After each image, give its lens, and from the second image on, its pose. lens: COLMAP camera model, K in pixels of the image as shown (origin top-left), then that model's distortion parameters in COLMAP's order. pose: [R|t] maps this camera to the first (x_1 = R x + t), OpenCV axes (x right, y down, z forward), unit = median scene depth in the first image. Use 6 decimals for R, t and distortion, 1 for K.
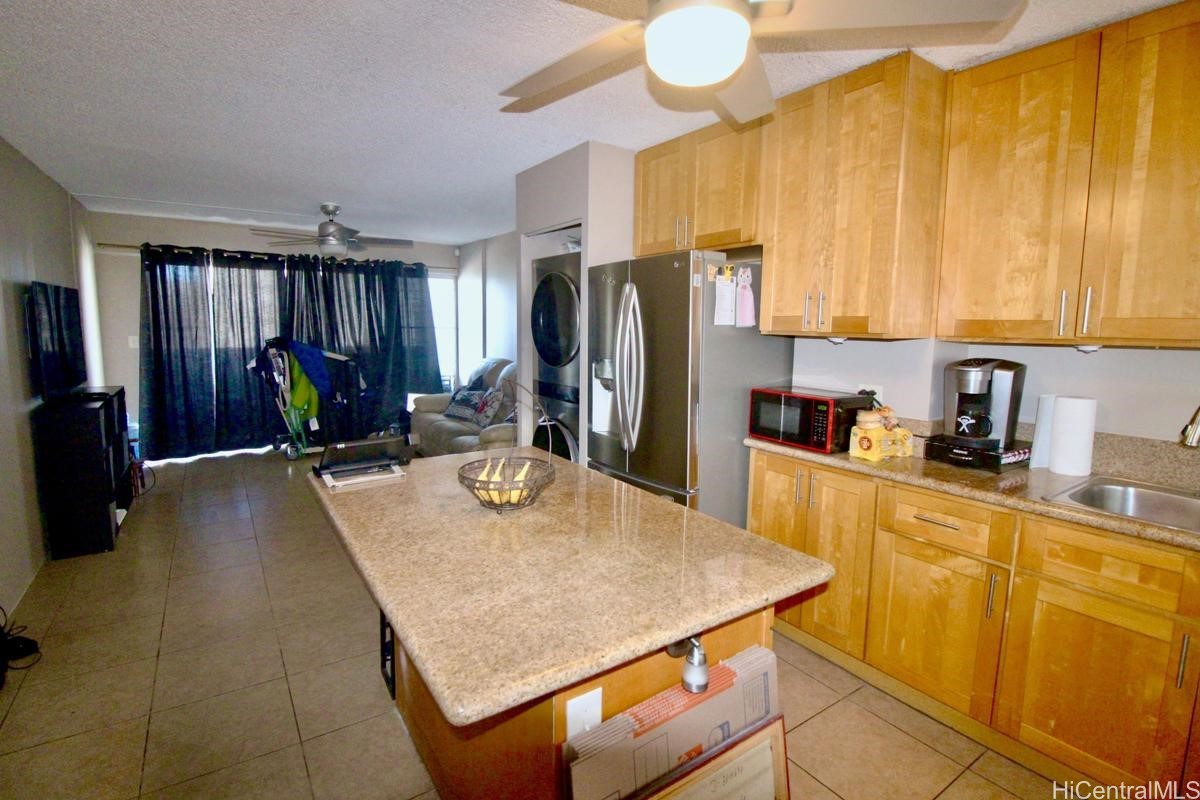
lens RADIAL K [[582.9, 0, 599.0], [0, 582.9, 391.1], [0, 0, 1]] dist [0.011291, -0.016533]
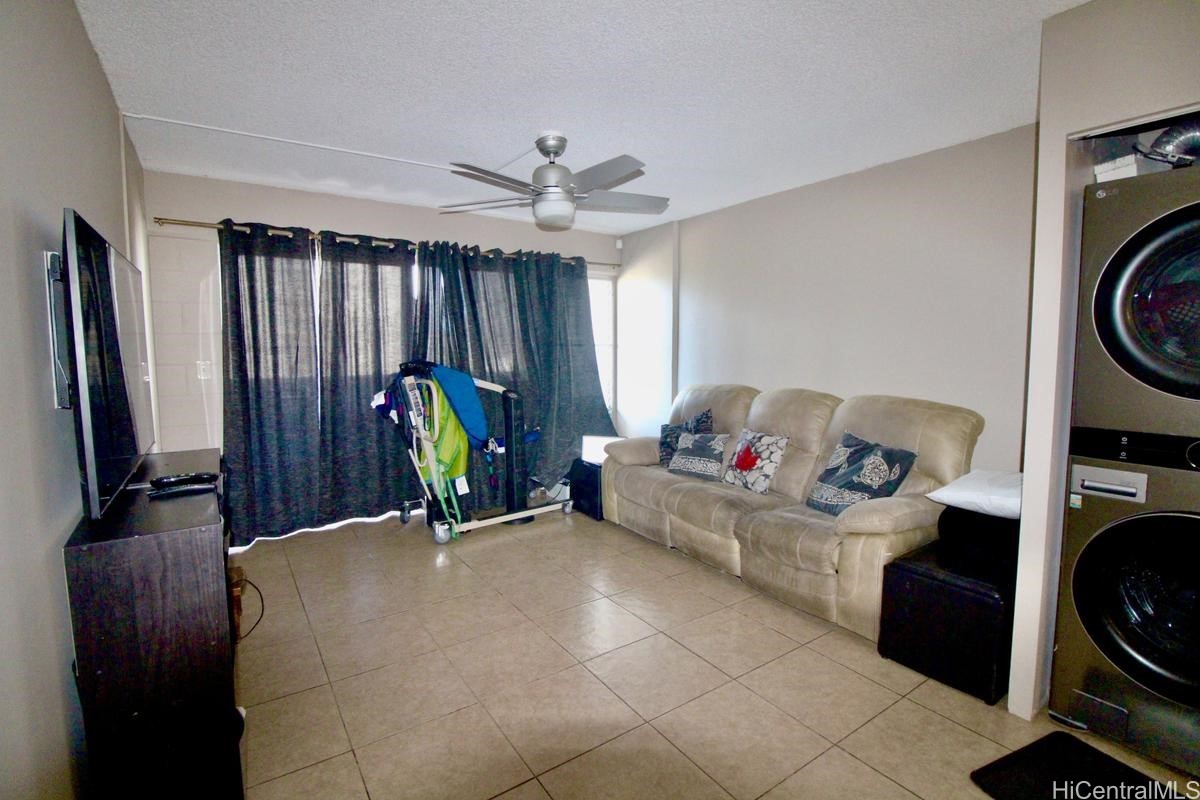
lens RADIAL K [[568.0, 0, 602.9], [0, 568.0, 394.9], [0, 0, 1]] dist [-0.000840, -0.001444]
pose [[0.999845, -0.016944, 0.004727, -0.324972], [0.017068, 0.999475, -0.027552, -0.028666], [-0.004258, 0.027628, 0.999609, 0.329350]]
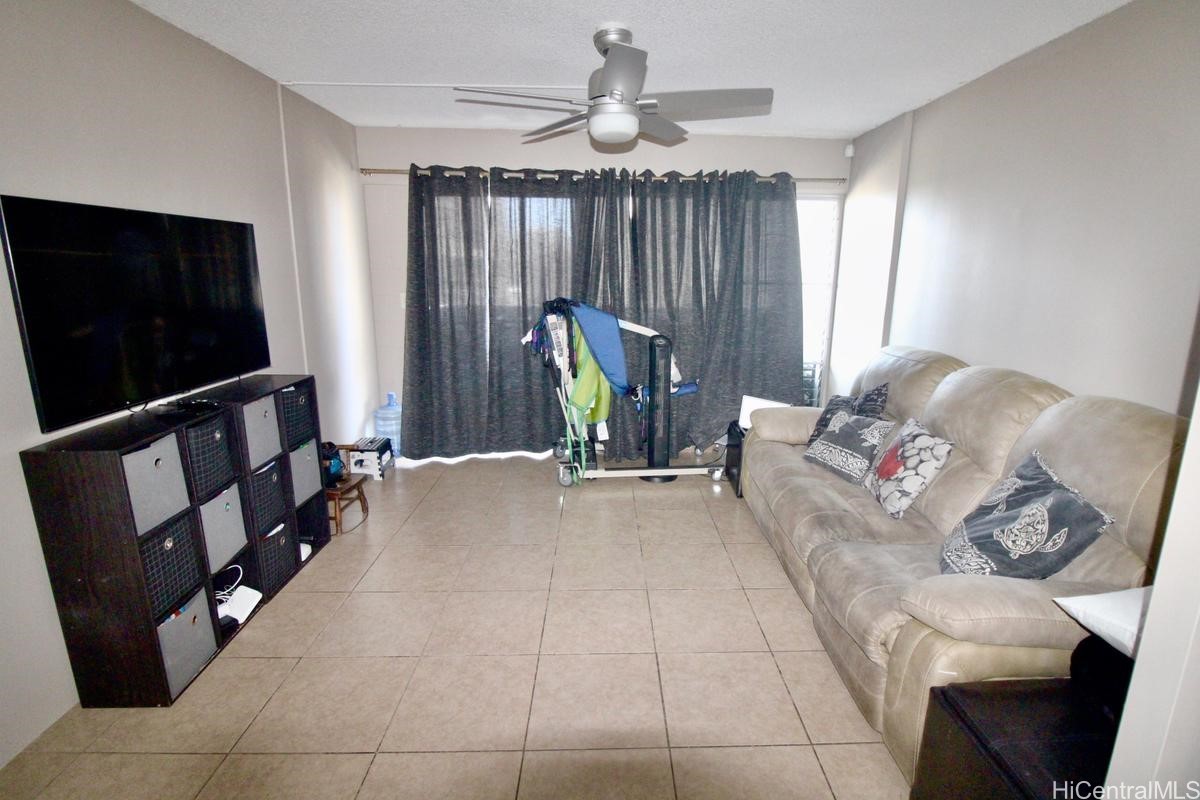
lens RADIAL K [[586.7, 0, 606.6], [0, 586.7, 396.8], [0, 0, 1]] dist [0.003917, -0.000030]
pose [[0.841545, 0.112441, -0.528355, -0.136042], [-0.061748, 0.991709, 0.112698, -0.057758], [0.536646, -0.062216, 0.841510, 0.445527]]
